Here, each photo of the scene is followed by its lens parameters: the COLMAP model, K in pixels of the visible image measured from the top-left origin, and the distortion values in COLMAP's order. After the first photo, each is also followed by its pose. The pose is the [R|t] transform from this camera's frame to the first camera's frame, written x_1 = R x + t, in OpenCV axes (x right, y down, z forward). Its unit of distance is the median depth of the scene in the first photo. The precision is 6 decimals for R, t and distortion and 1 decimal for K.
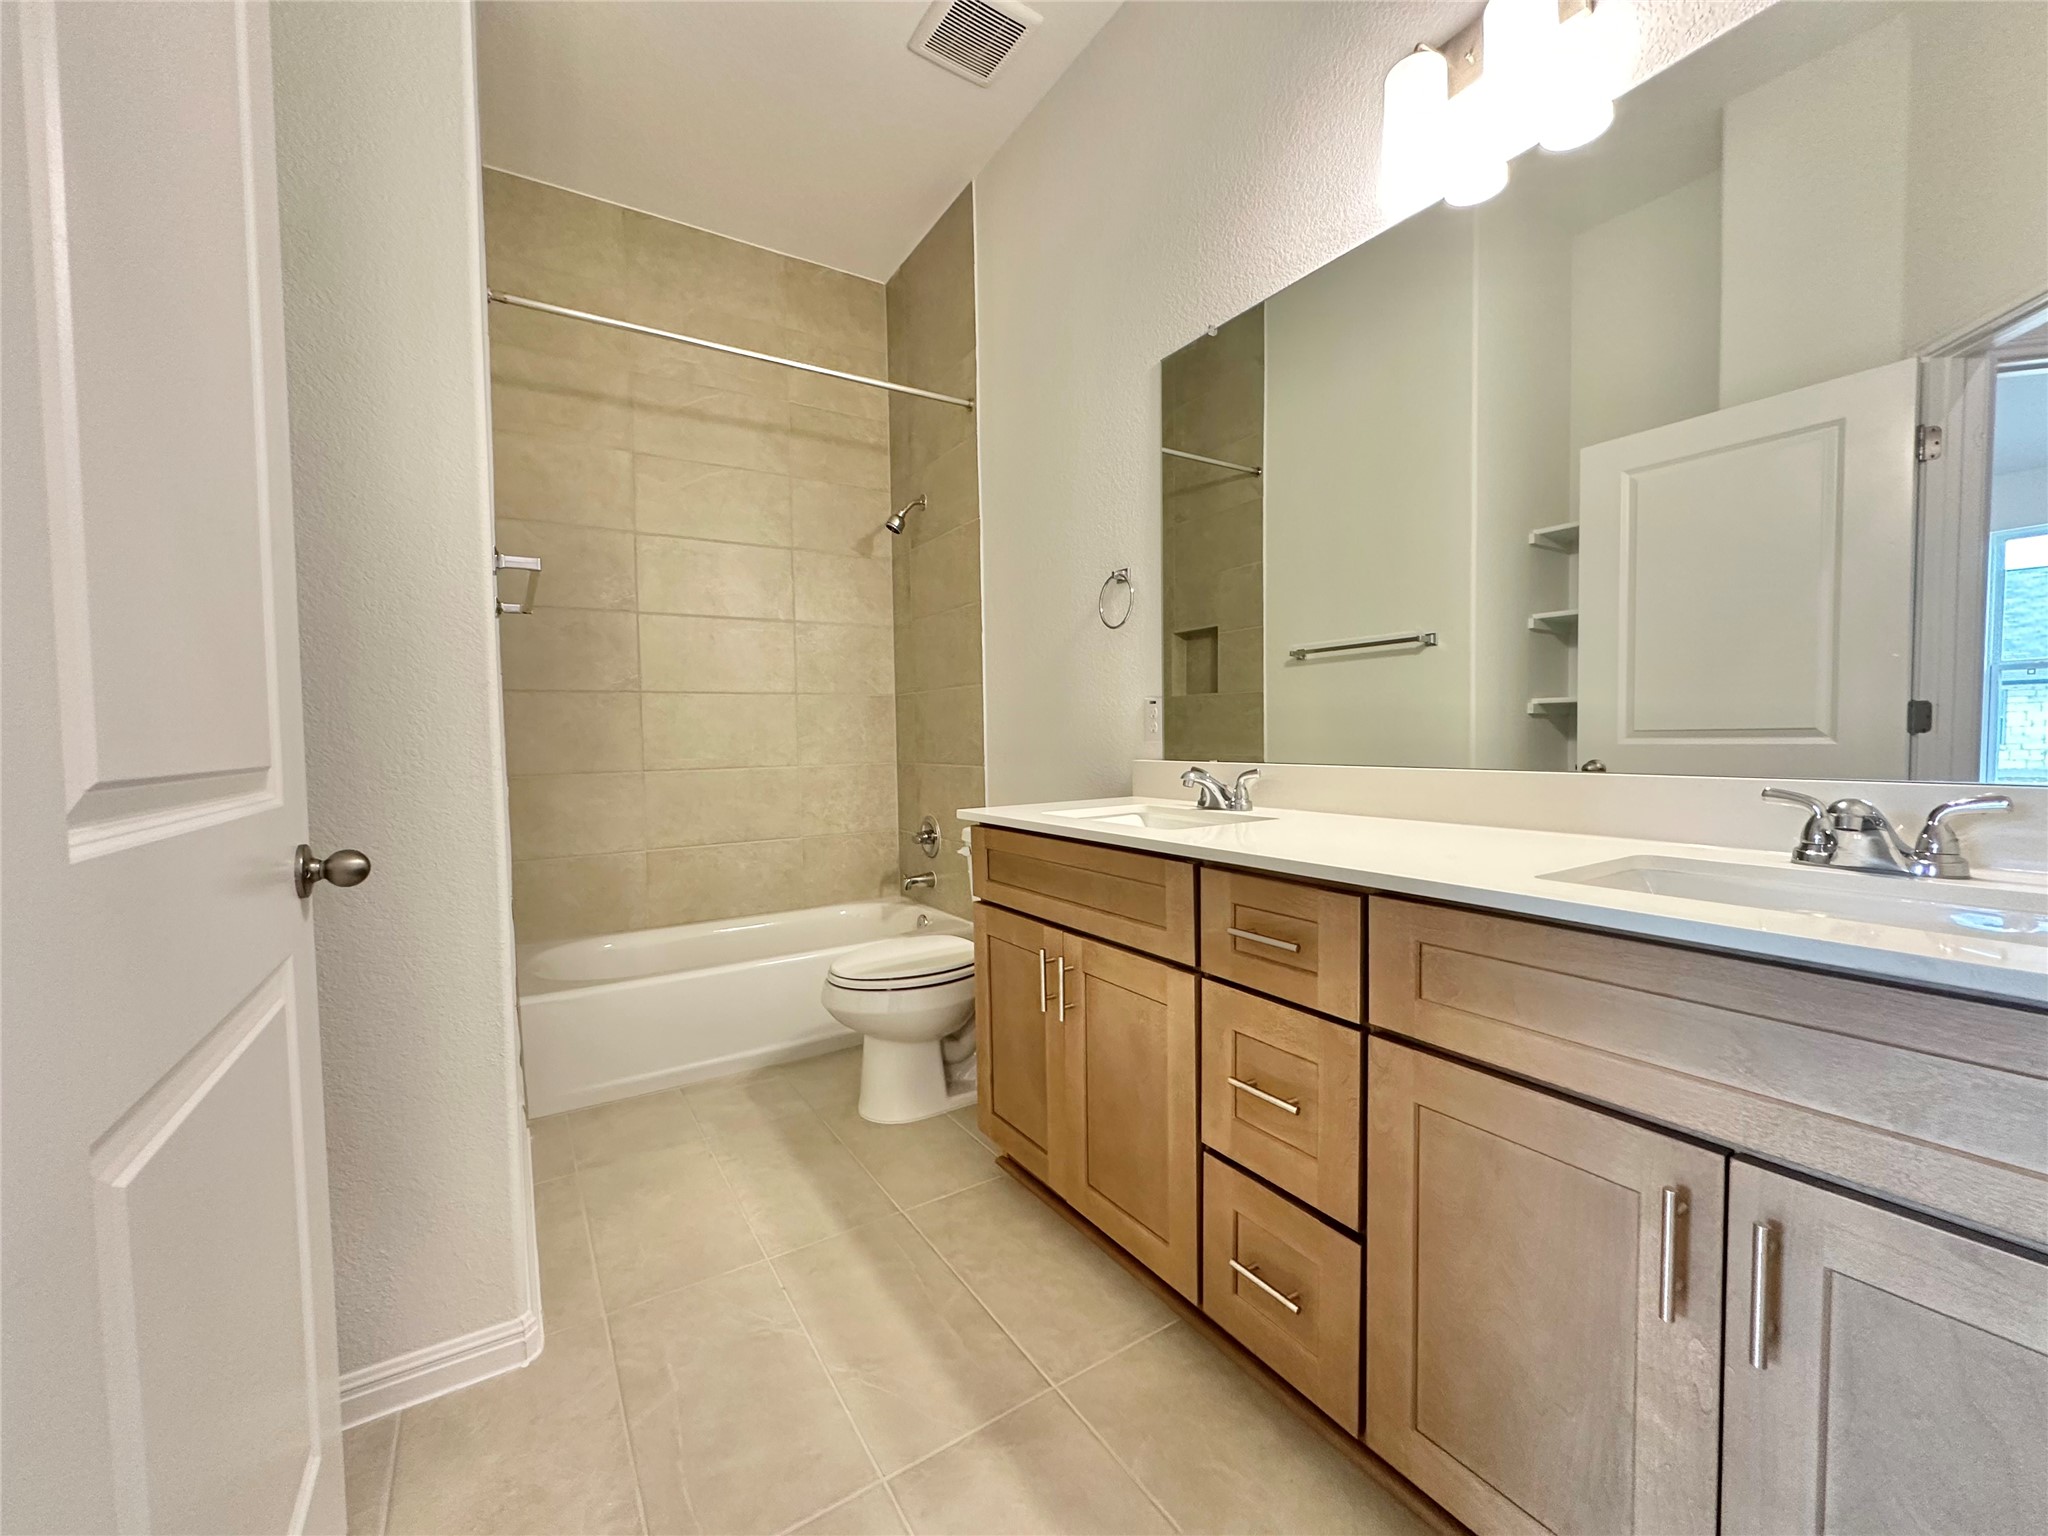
lens RADIAL K [[820.7, 0, 1025.5], [0, 820.7, 763.9], [0, 0, 1]] dist [-0.001289, 0.000601]
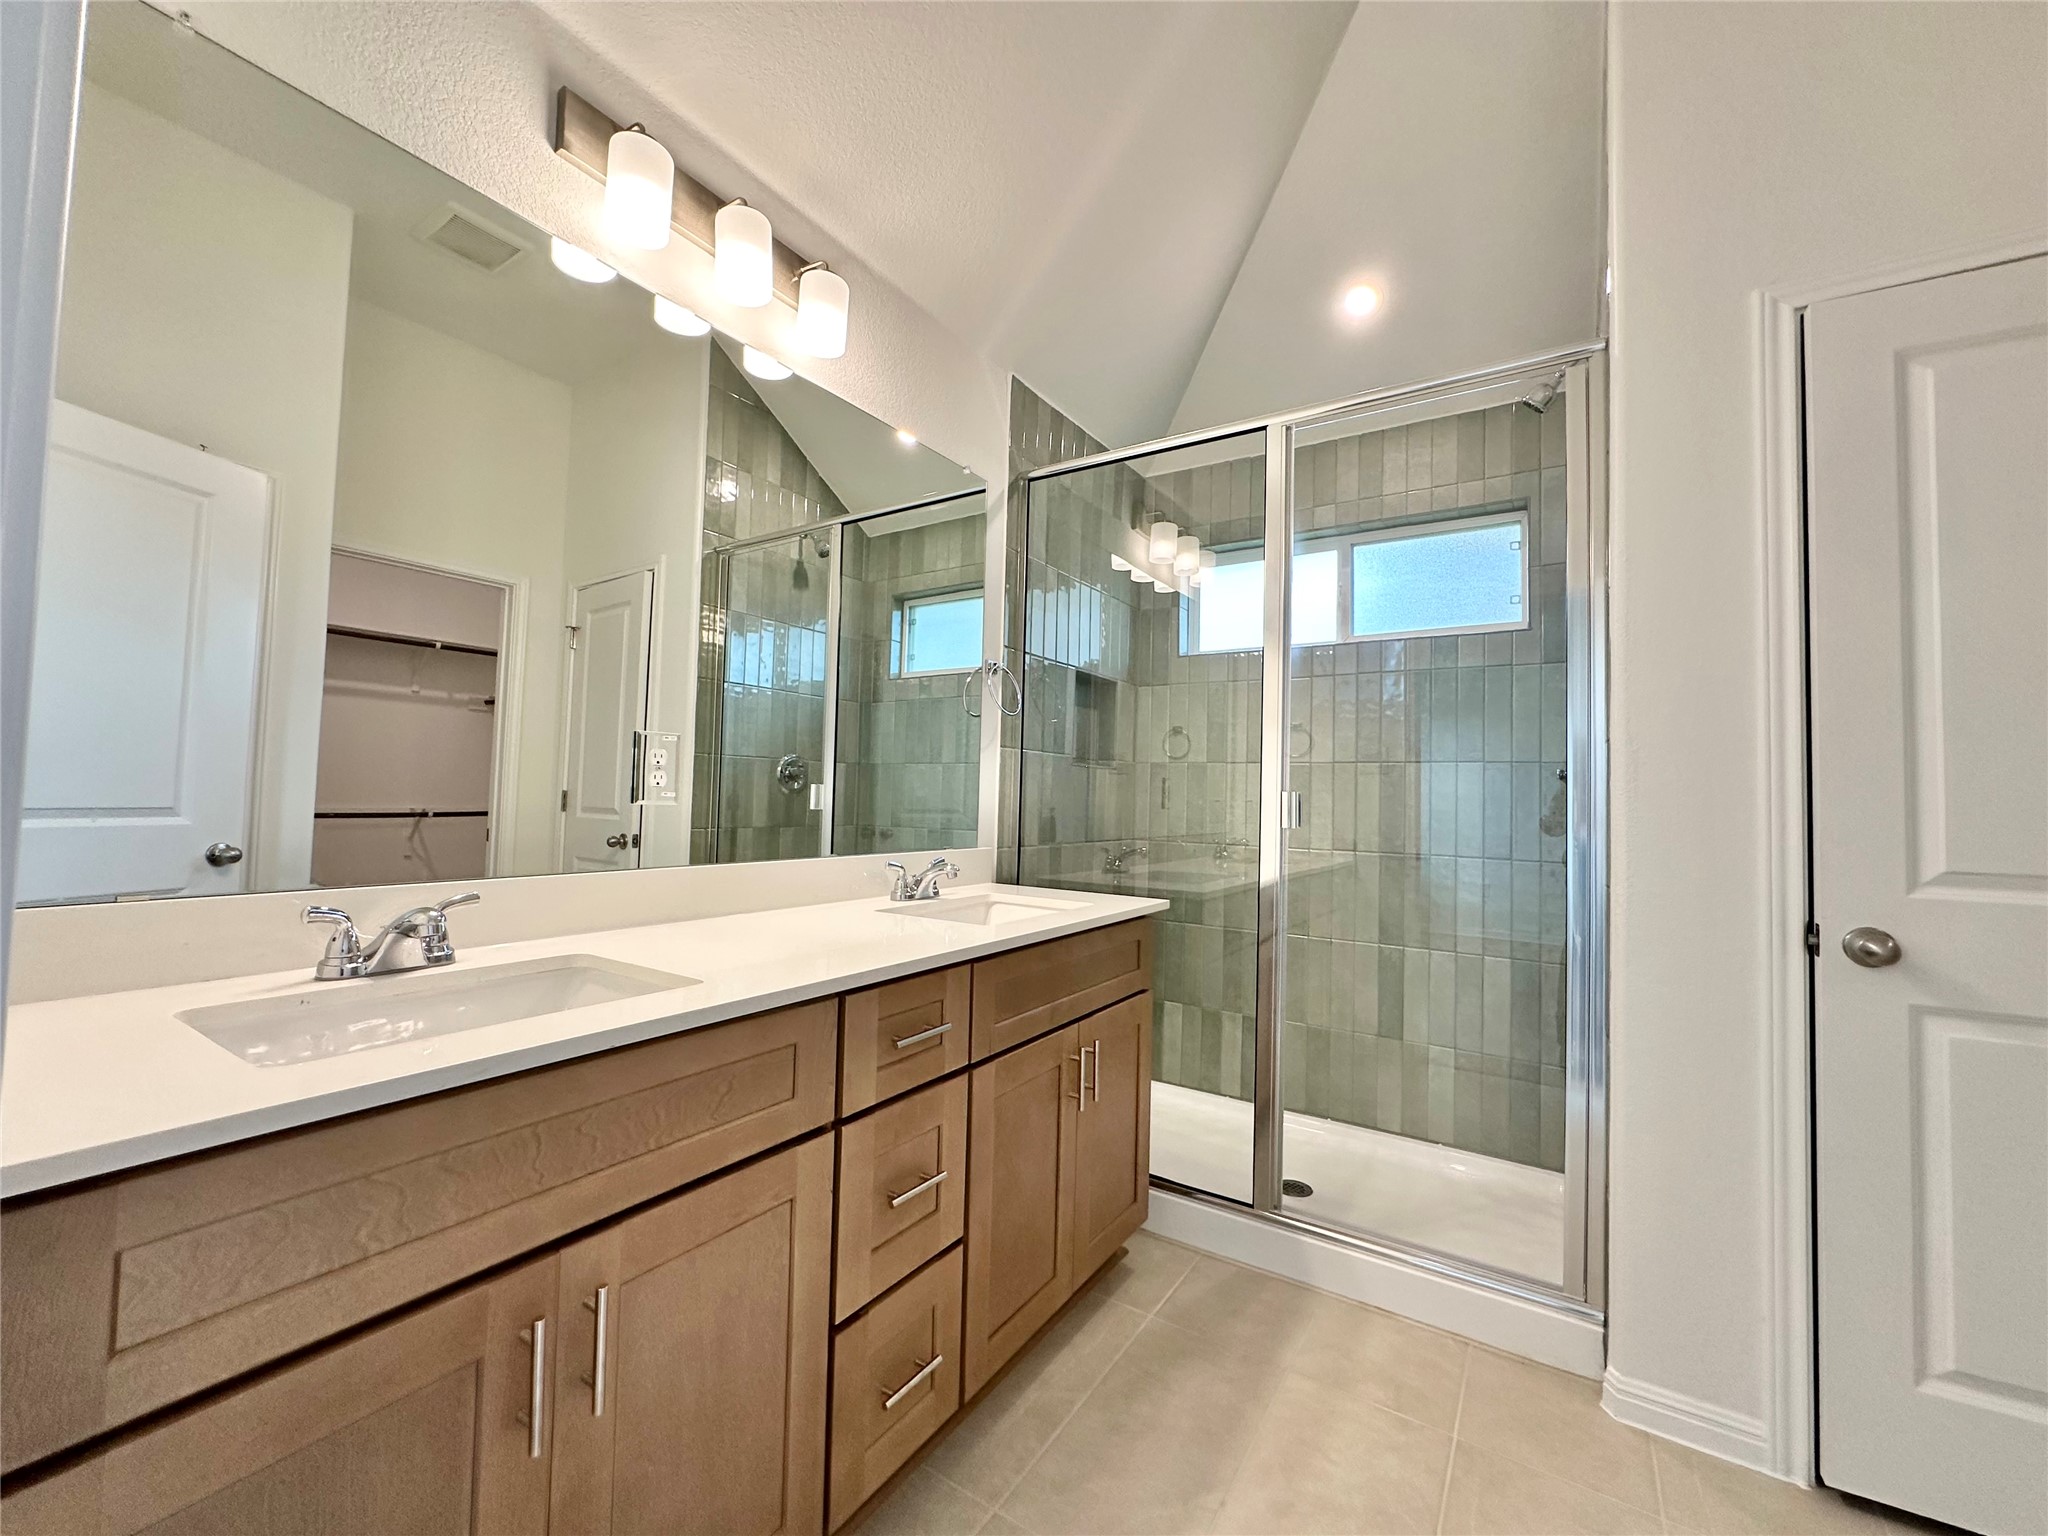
lens RADIAL K [[820.7, 0, 1025.5], [0, 820.7, 763.9], [0, 0, 1]] dist [-0.001289, 0.000601]
pose [[-0.395994, 0.040850, 0.917344, -0.635863], [0.019228, 0.999160, -0.036193, -0.080912], [-0.918052, 0.003306, -0.396447, 1.102032]]
